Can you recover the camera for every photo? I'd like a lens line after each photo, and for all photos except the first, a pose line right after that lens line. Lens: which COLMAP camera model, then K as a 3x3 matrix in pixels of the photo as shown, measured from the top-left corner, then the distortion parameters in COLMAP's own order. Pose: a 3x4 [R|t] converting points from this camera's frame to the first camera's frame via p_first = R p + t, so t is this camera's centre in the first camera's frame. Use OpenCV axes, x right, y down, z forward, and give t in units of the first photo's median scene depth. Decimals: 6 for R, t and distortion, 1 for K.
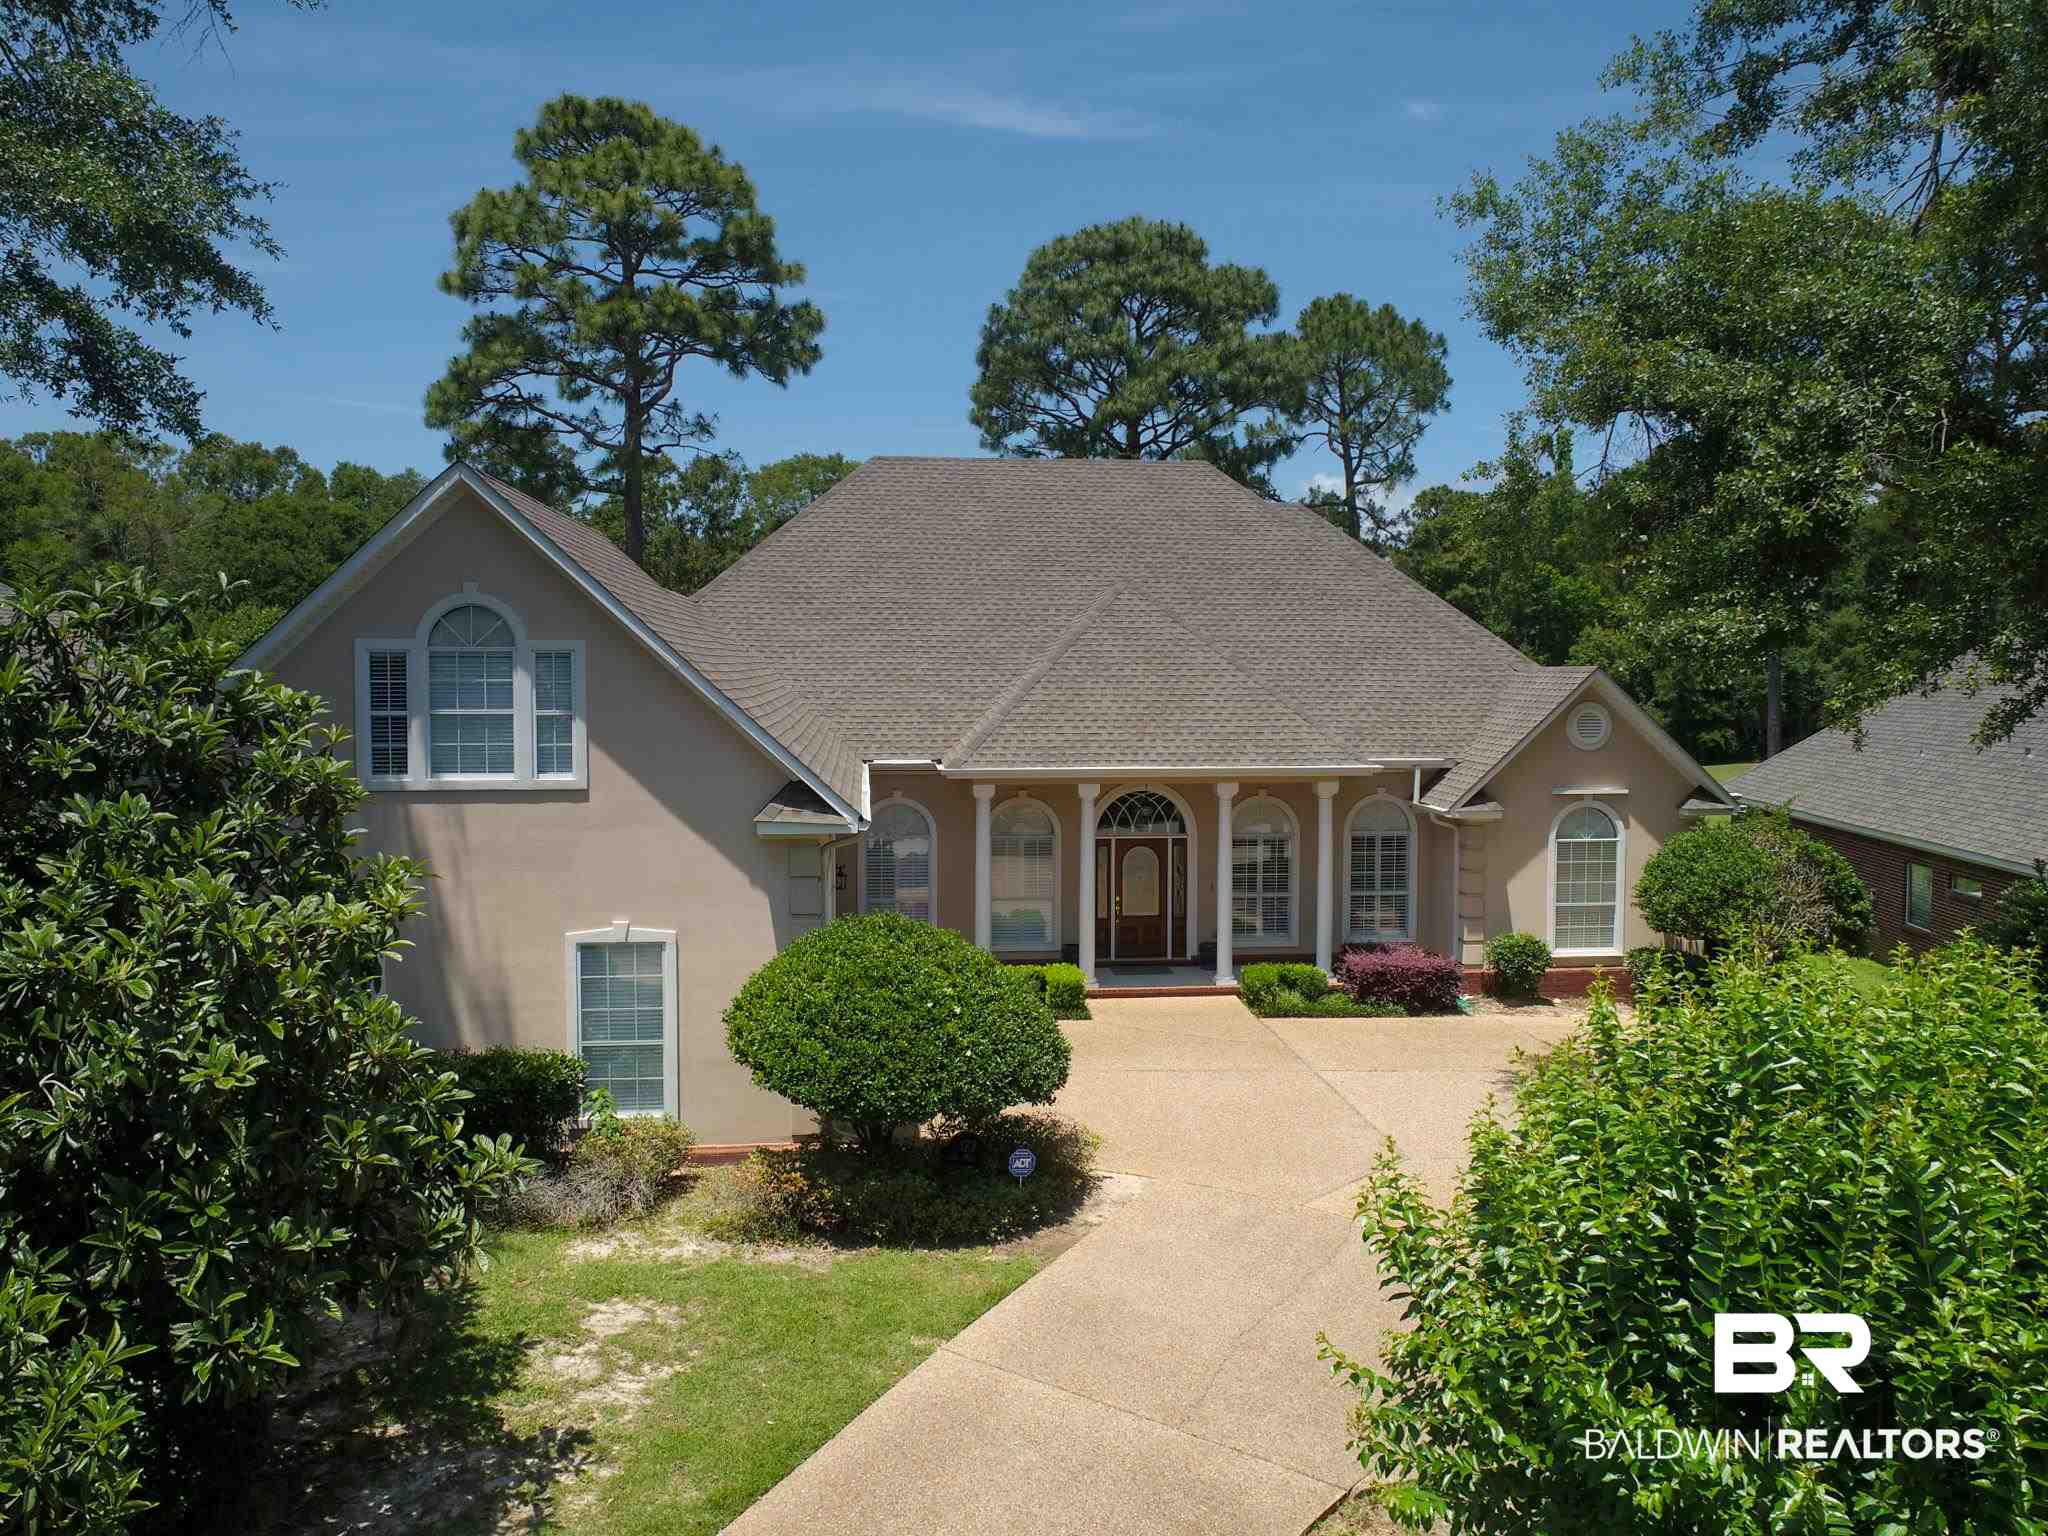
lens RADIAL K [[1429.8, 0, 1019.1], [0, 1429.8, 756.2], [0, 0, 1]] dist [-0.003287, -0.004379]
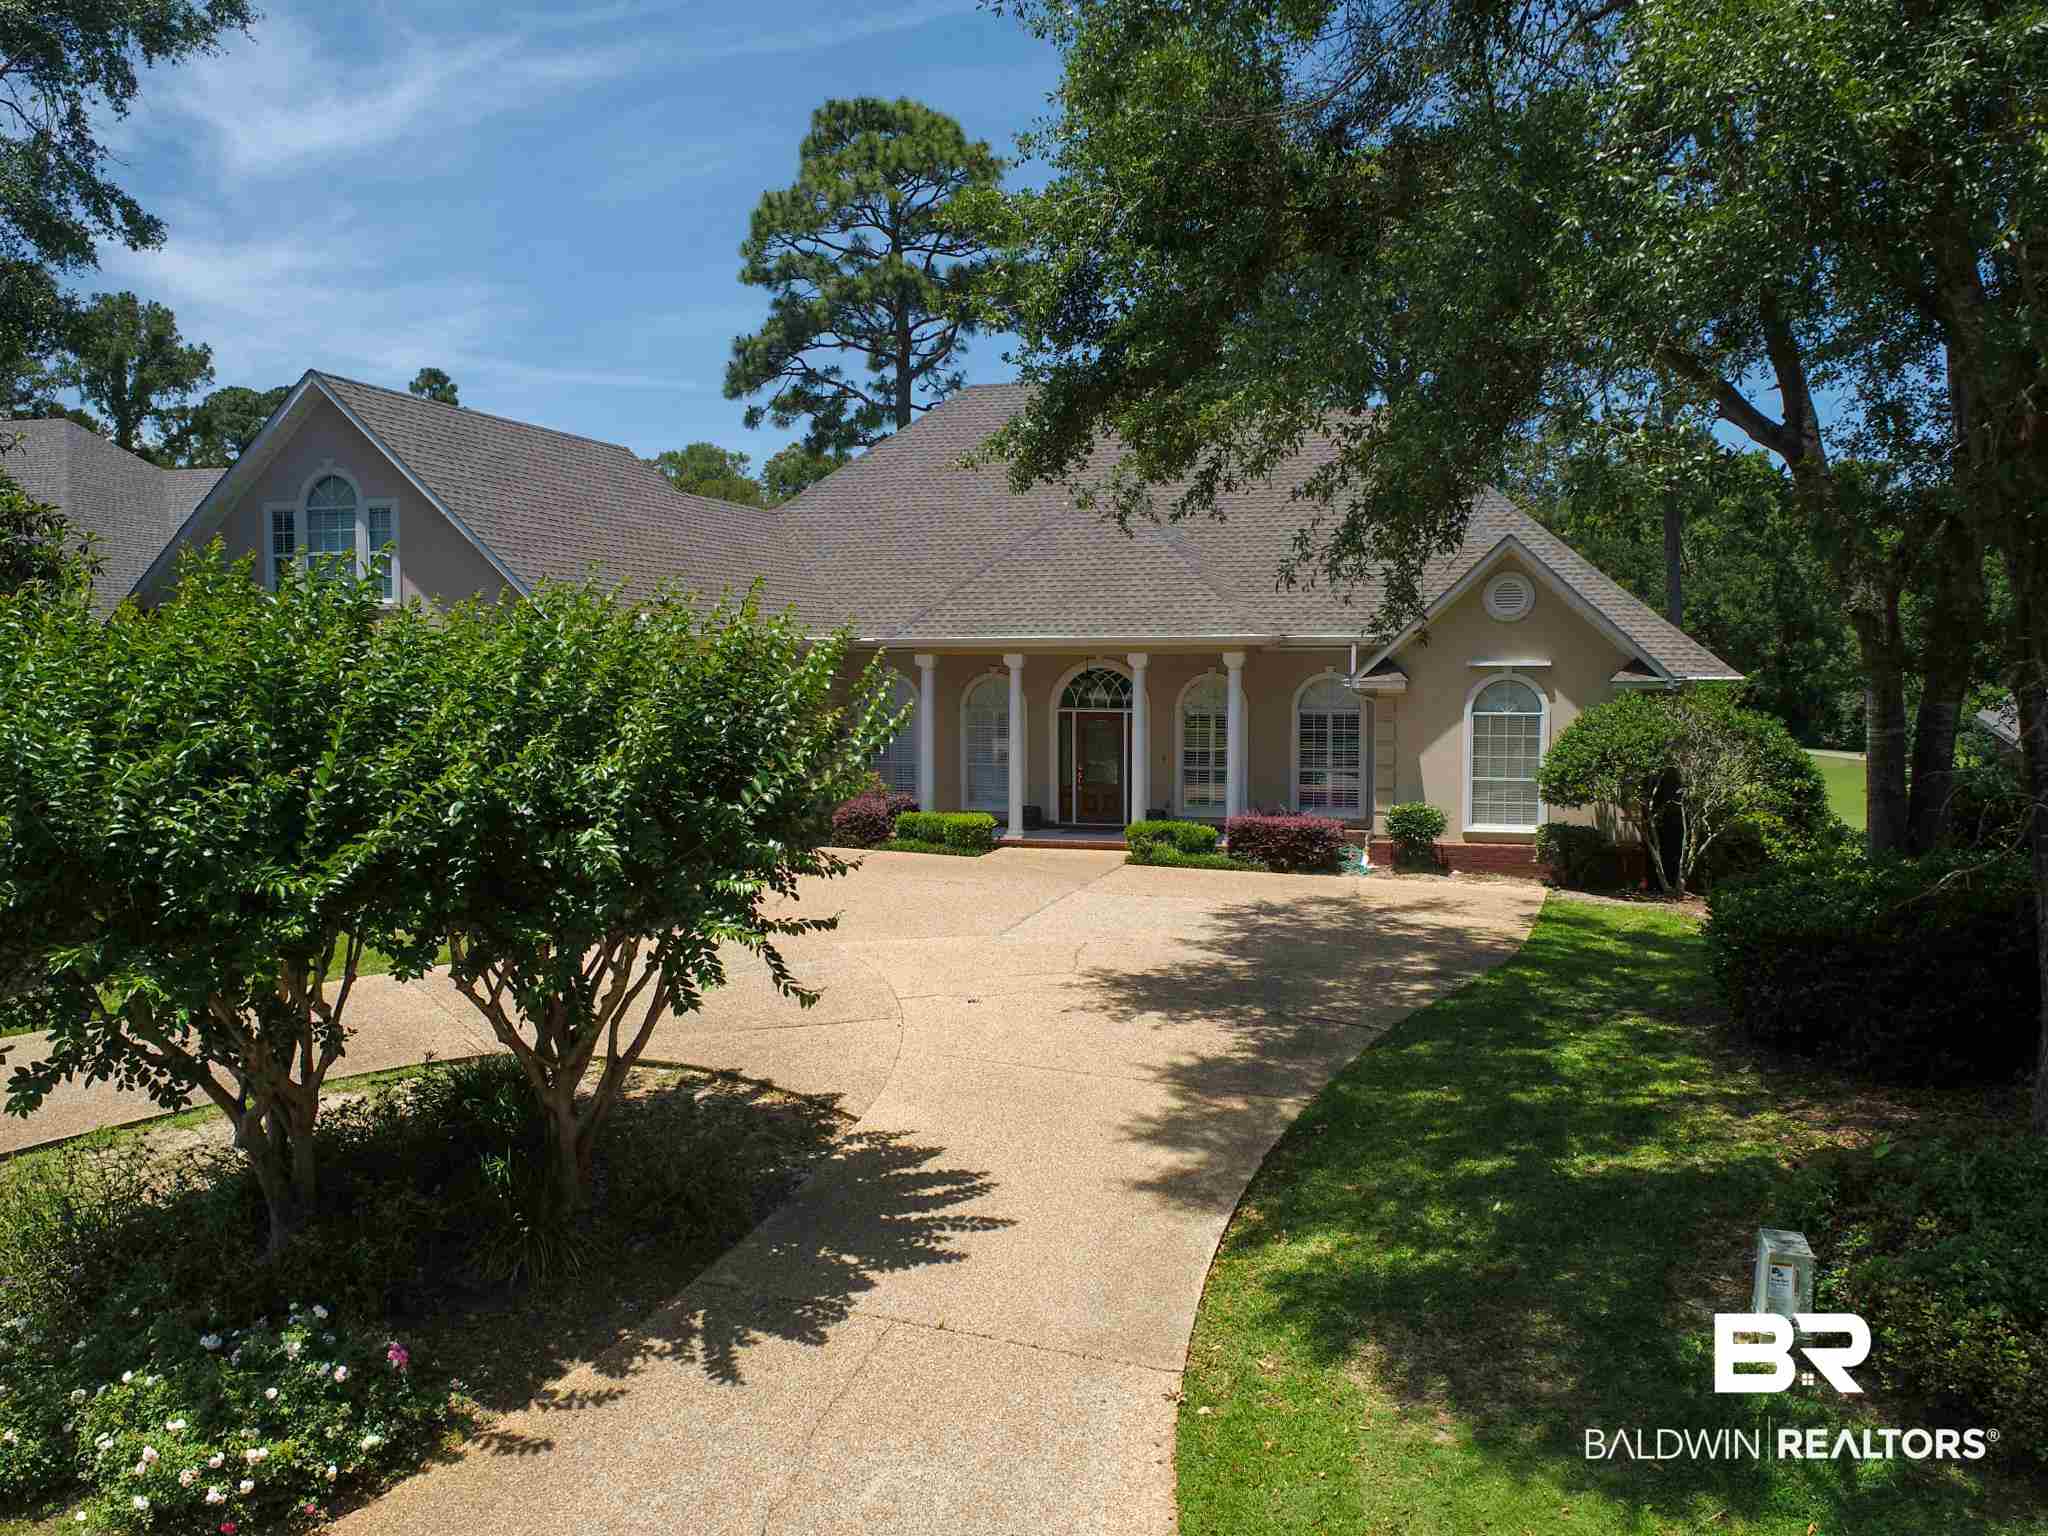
lens RADIAL K [[1429.8, 0, 1019.1], [0, 1429.8, 756.2], [0, 0, 1]] dist [-0.003287, -0.004379]
pose [[0.934165, 0.020425, -0.356257, 0.435694], [-0.016367, 0.999762, 0.014403, 0.079521], [0.356467, -0.007624, 0.934277, -0.036595]]
